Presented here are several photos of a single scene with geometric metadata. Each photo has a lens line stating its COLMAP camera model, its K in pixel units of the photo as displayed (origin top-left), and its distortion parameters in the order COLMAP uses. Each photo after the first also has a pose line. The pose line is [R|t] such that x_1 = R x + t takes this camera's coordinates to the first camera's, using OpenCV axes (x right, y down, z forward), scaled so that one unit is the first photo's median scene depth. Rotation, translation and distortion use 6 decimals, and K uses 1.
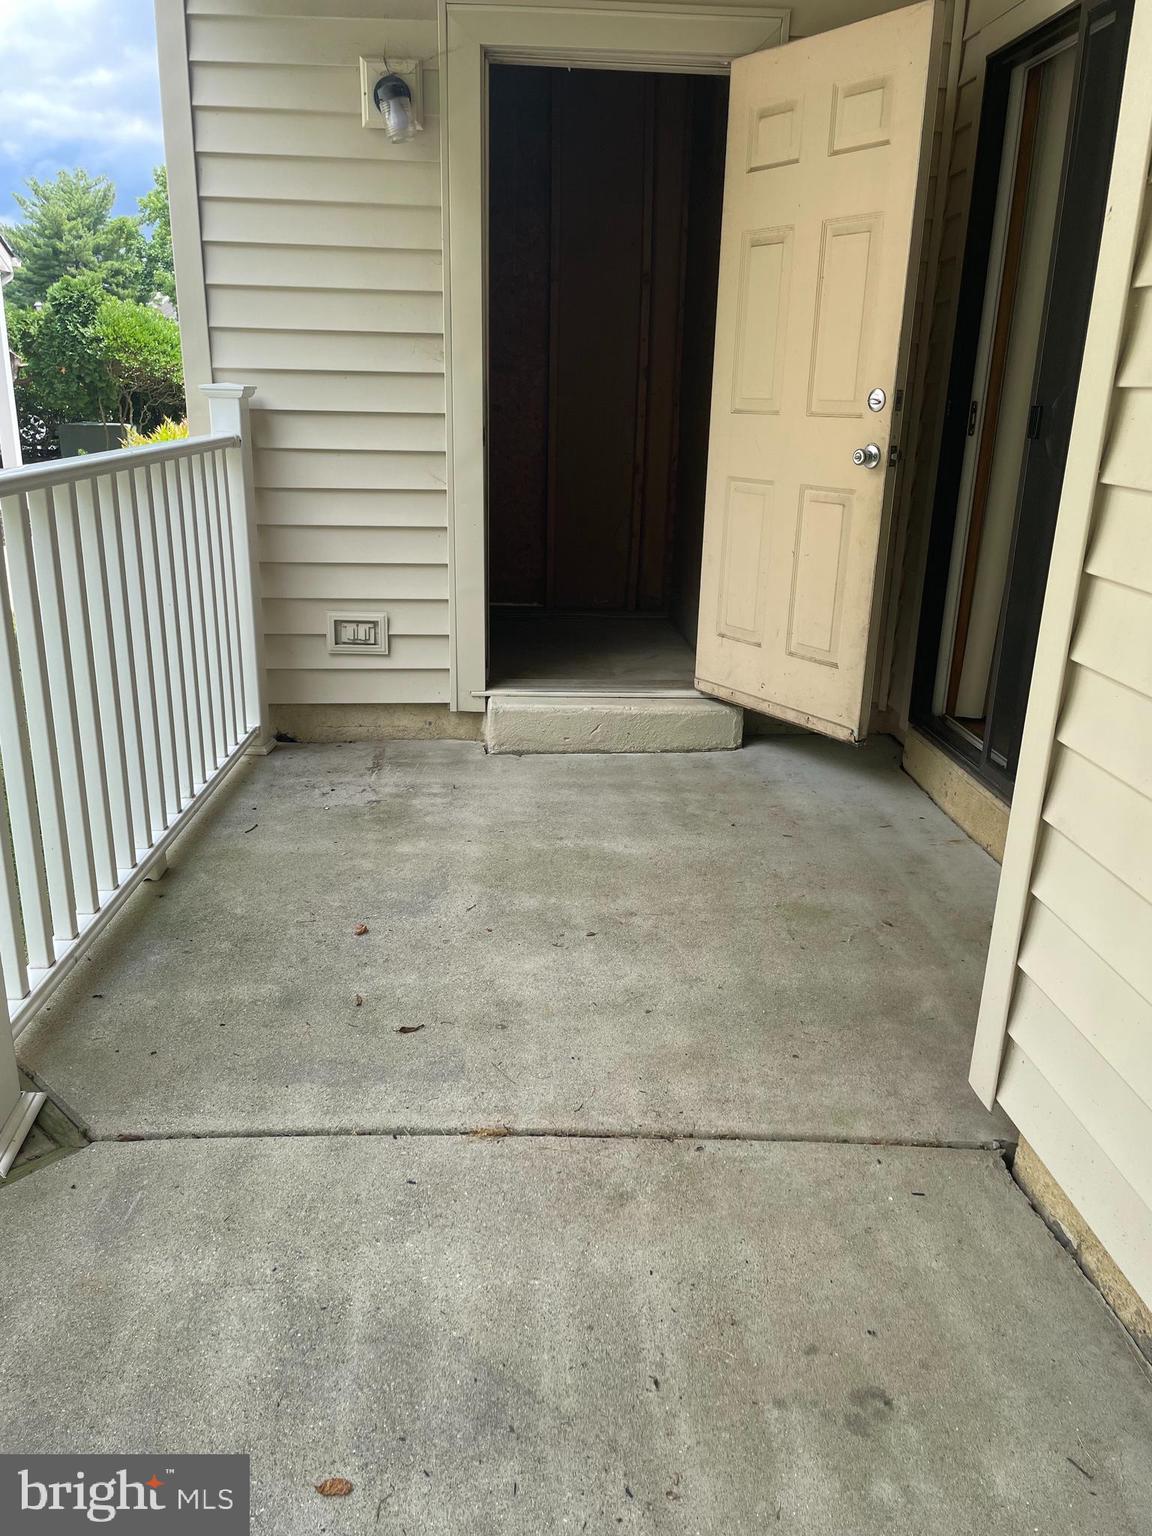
lens RADIAL K [[1149.4, 0, 576.0], [0, 1149.4, 768.0], [0, 0, 1]] dist [0.002707, -0.006903]
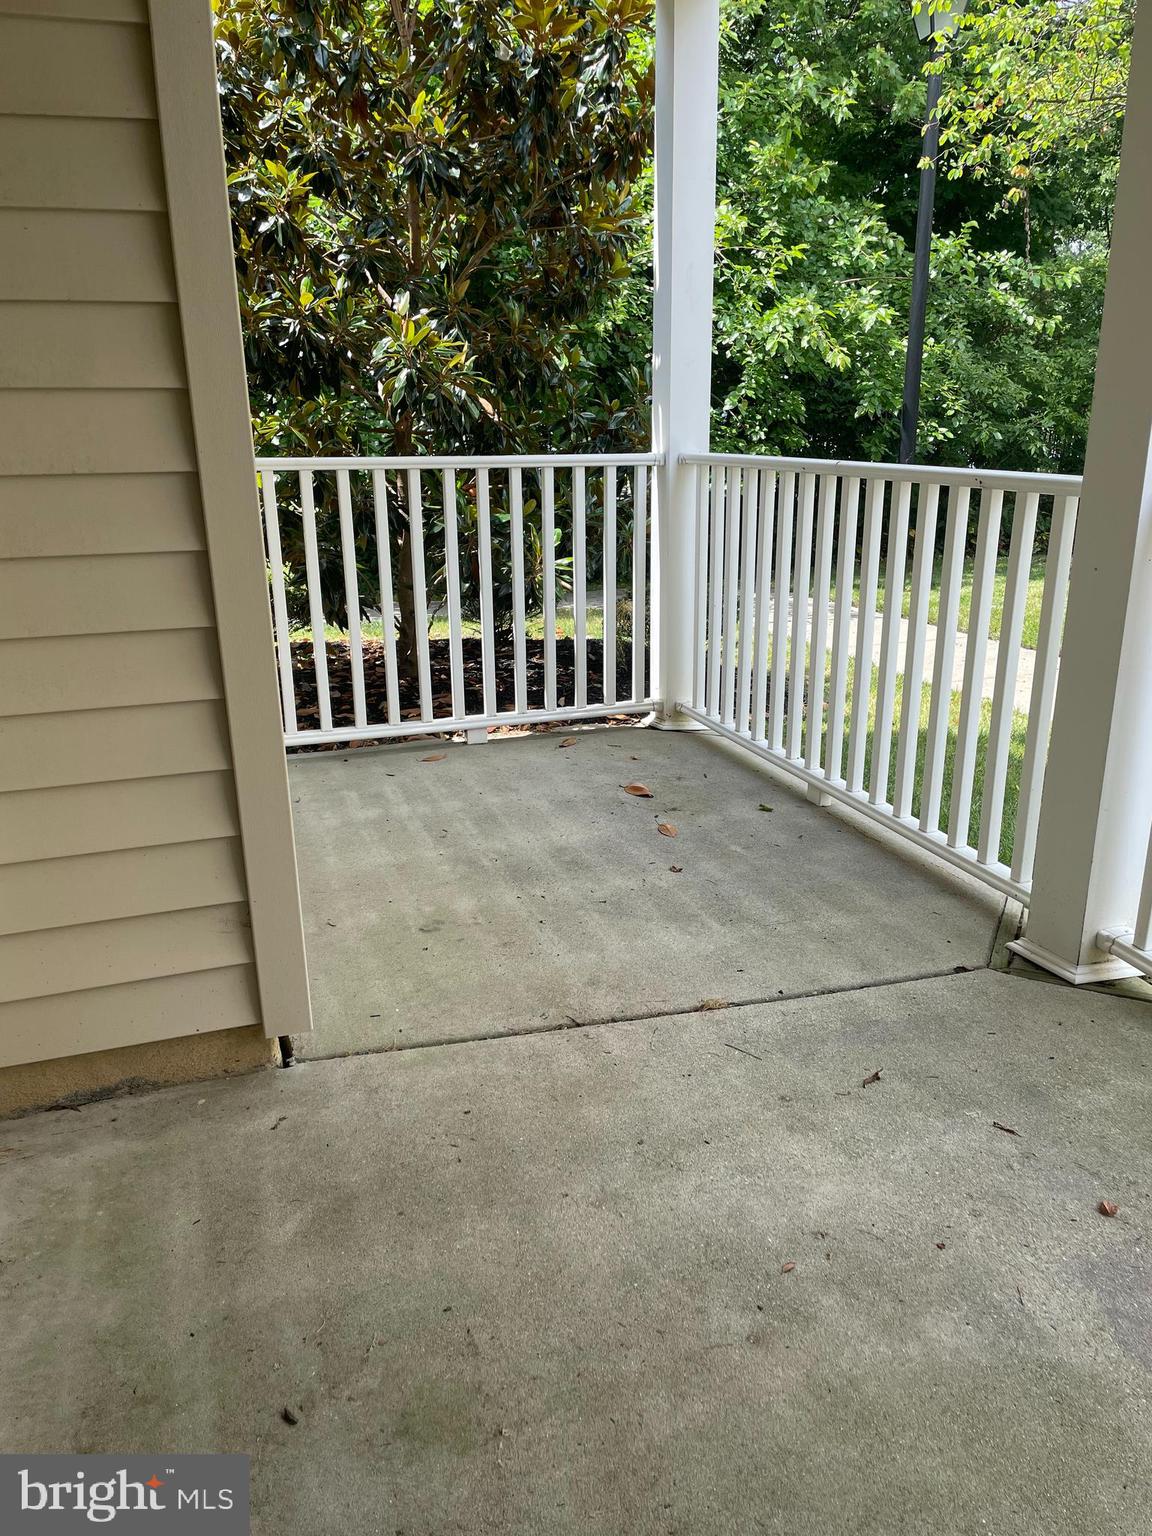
lens RADIAL K [[1149.4, 0, 576.0], [0, 1149.4, 768.0], [0, 0, 1]] dist [0.002707, -0.006903]
pose [[-0.965243, 0.067264, -0.252549, 0.317188], [-0.091782, 0.817526, 0.568531, -0.506536], [0.244706, 0.571950, -0.782938, 1.564856]]
